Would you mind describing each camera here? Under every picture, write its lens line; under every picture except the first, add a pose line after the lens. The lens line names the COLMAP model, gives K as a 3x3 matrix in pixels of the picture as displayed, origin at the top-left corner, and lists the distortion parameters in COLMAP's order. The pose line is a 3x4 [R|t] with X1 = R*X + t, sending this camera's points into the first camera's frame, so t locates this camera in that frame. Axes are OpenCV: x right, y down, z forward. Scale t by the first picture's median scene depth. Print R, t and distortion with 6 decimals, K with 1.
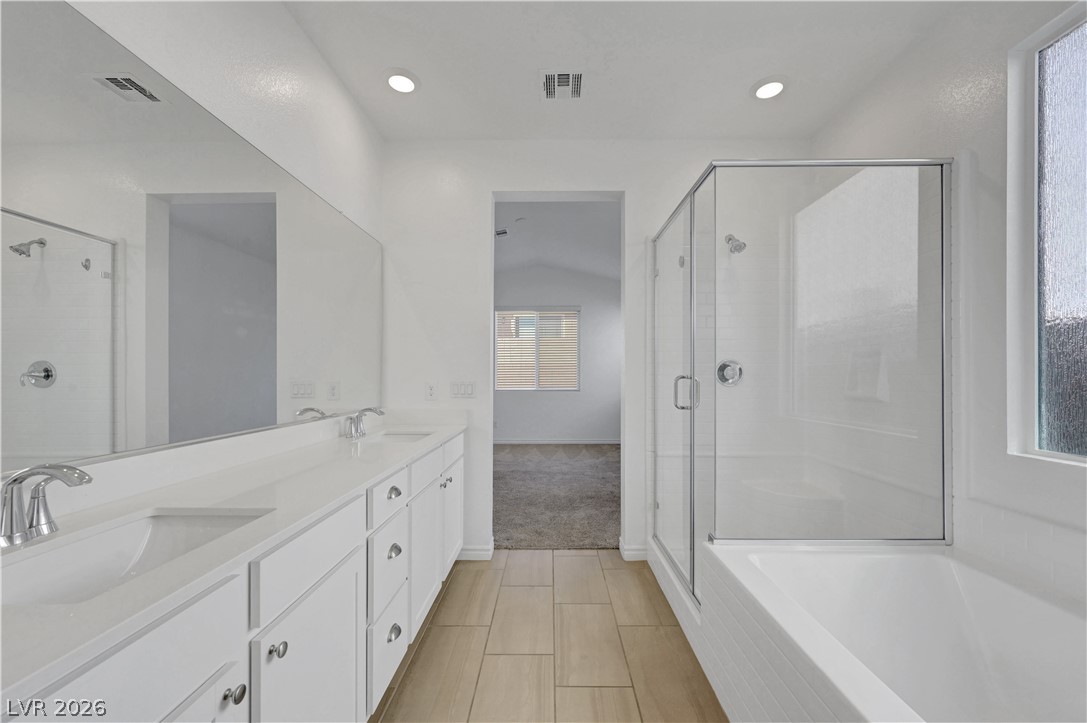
lens RADIAL K [[442.5, 0, 544.4], [0, 442.5, 372.0], [0, 0, 1]] dist [0.001069, 0.000181]
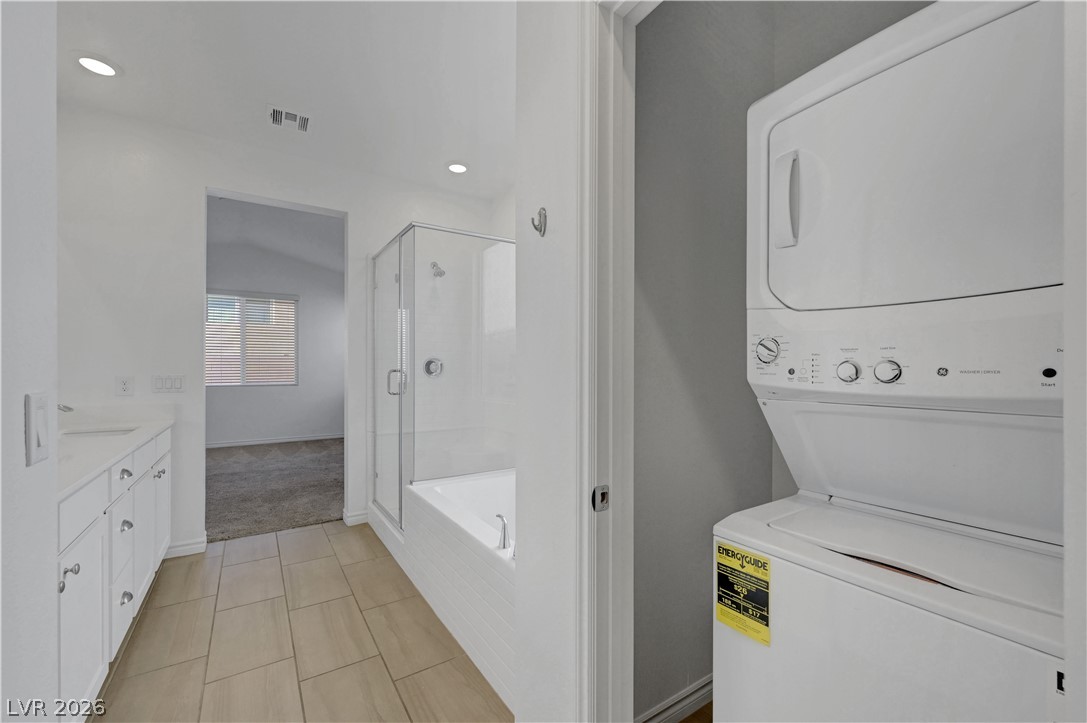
lens RADIAL K [[442.5, 0, 544.4], [0, 442.5, 372.0], [0, 0, 1]] dist [0.001069, 0.000181]
pose [[0.828668, -0.002642, 0.559734, -0.041297], [-0.005483, 0.999903, 0.012837, -0.003015], [-0.559713, -0.013706, 0.828573, -0.249682]]
